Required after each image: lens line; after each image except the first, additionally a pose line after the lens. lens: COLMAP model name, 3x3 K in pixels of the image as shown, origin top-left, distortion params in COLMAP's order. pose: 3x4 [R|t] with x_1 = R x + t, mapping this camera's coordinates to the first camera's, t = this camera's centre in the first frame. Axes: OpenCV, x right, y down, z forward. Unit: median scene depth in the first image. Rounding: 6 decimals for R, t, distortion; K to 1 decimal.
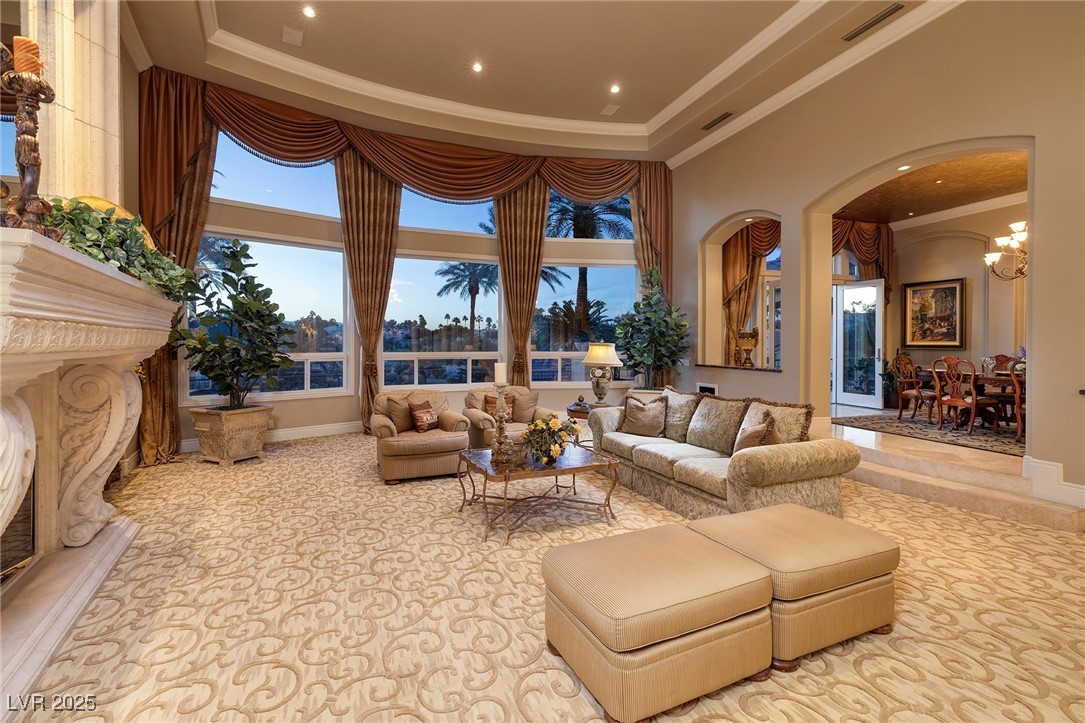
lens RADIAL K [[467.7, 0, 548.6], [0, 467.7, 345.7], [0, 0, 1]] dist [0.011519, -0.000058]
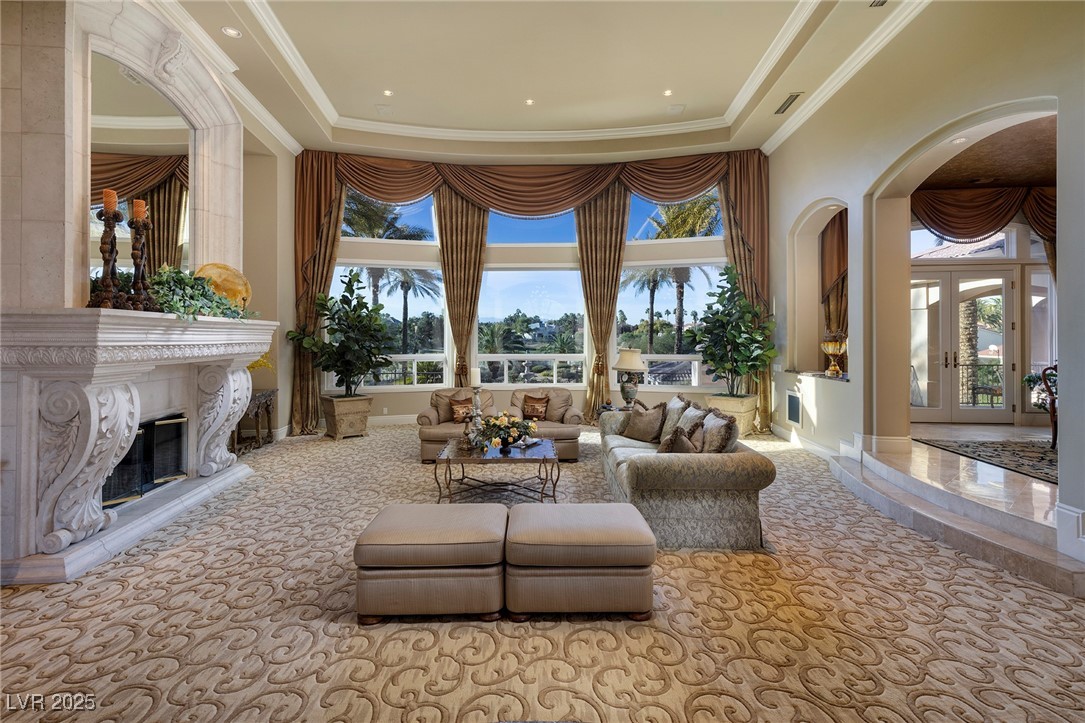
lens RADIAL K [[477.6, 0, 541.1], [0, 477.6, 349.3], [0, 0, 1]] dist [-0.001848, 0.011130]
pose [[0.926230, 0.005644, -0.376916, 0.235254], [-0.001073, 0.999923, 0.012336, -0.012319], [0.376957, -0.011021, 0.926165, -0.033473]]
